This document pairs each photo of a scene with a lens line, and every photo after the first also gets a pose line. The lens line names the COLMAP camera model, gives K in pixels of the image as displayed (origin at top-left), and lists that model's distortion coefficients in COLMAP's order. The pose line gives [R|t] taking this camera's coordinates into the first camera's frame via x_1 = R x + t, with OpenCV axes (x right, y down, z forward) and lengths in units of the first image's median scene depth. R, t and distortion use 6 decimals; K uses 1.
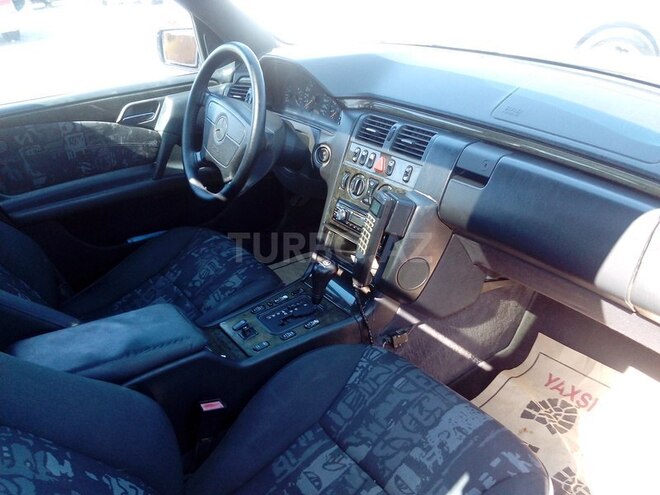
lens RADIAL K [[559.0, 0, 343.1], [0, 559.0, 248.7], [0, 0, 1]] dist [0.000171, -0.010296]
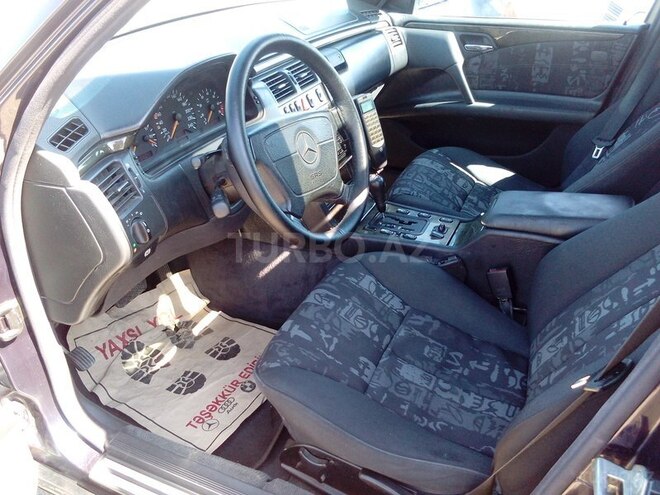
lens RADIAL K [[559.0, 0, 343.1], [0, 559.0, 248.7], [0, 0, 1]] dist [0.000171, -0.010296]
pose [[-0.480585, -0.409368, 0.775536, -1.155020], [0.442154, 0.650610, 0.617420, -0.746699], [-0.757323, 0.639629, -0.131670, 1.518076]]
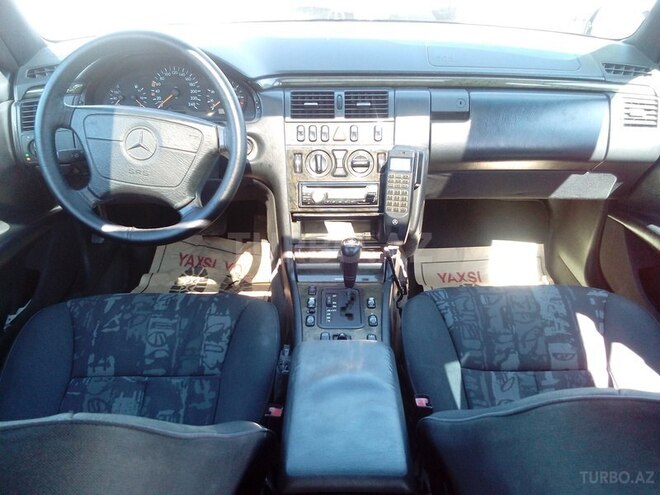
lens RADIAL K [[559.0, 0, 343.1], [0, 559.0, 248.7], [0, 0, 1]] dist [0.000171, -0.010296]
pose [[0.595655, -0.362542, 0.716770, -0.856528], [0.354544, 0.919384, 0.170389, -0.154921], [-0.720760, 0.152633, 0.676172, 0.416769]]
